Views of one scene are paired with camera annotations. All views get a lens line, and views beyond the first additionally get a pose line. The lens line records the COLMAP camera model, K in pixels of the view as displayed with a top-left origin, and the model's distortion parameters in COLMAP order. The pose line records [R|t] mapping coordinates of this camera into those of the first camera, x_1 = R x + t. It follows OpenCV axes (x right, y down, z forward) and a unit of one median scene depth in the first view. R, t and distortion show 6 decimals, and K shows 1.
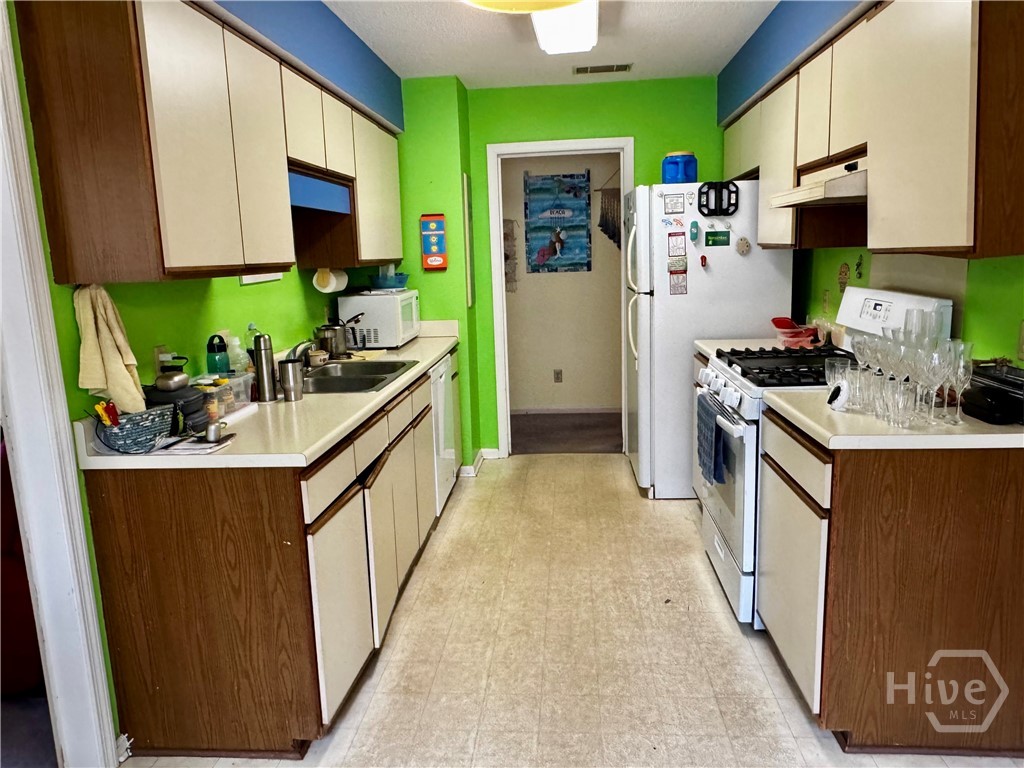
lens RADIAL K [[722.4, 0, 508.7], [0, 722.4, 386.9], [0, 0, 1]] dist [-0.000617, -0.000665]
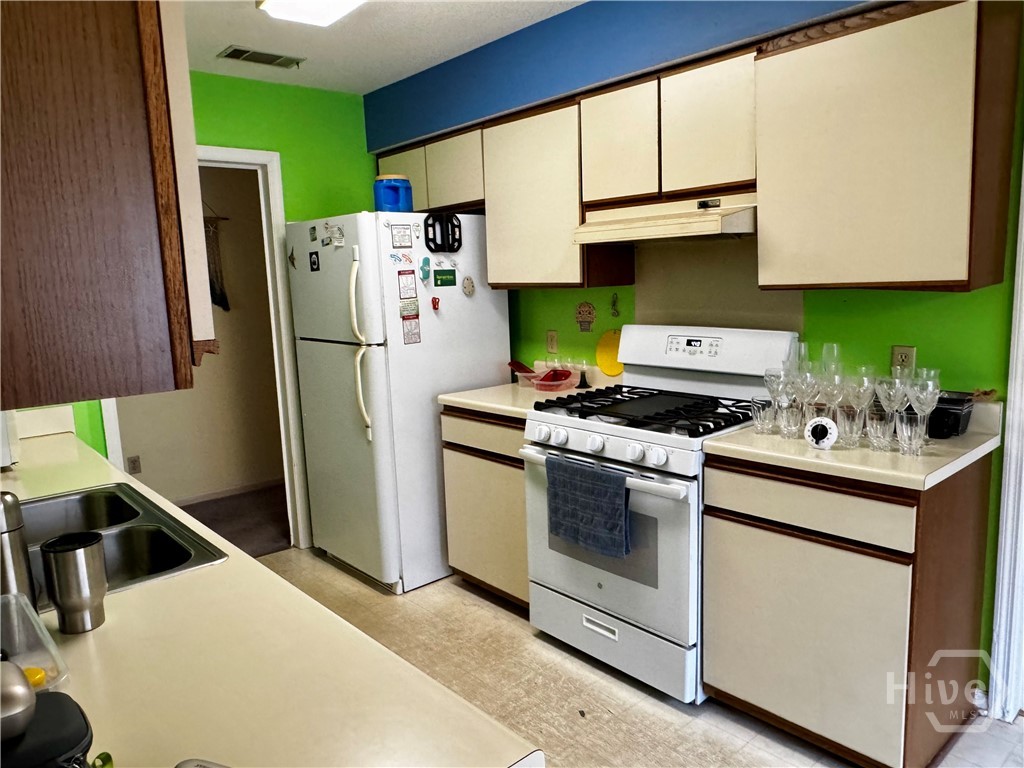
lens RADIAL K [[722.4, 0, 508.7], [0, 722.4, 386.9], [0, 0, 1]] dist [-0.000617, -0.000665]
pose [[0.697587, -0.102753, 0.709094, -0.295022], [0.145339, 0.989382, 0.000389, -0.063820], [-0.701605, 0.102787, 0.705114, 0.343465]]
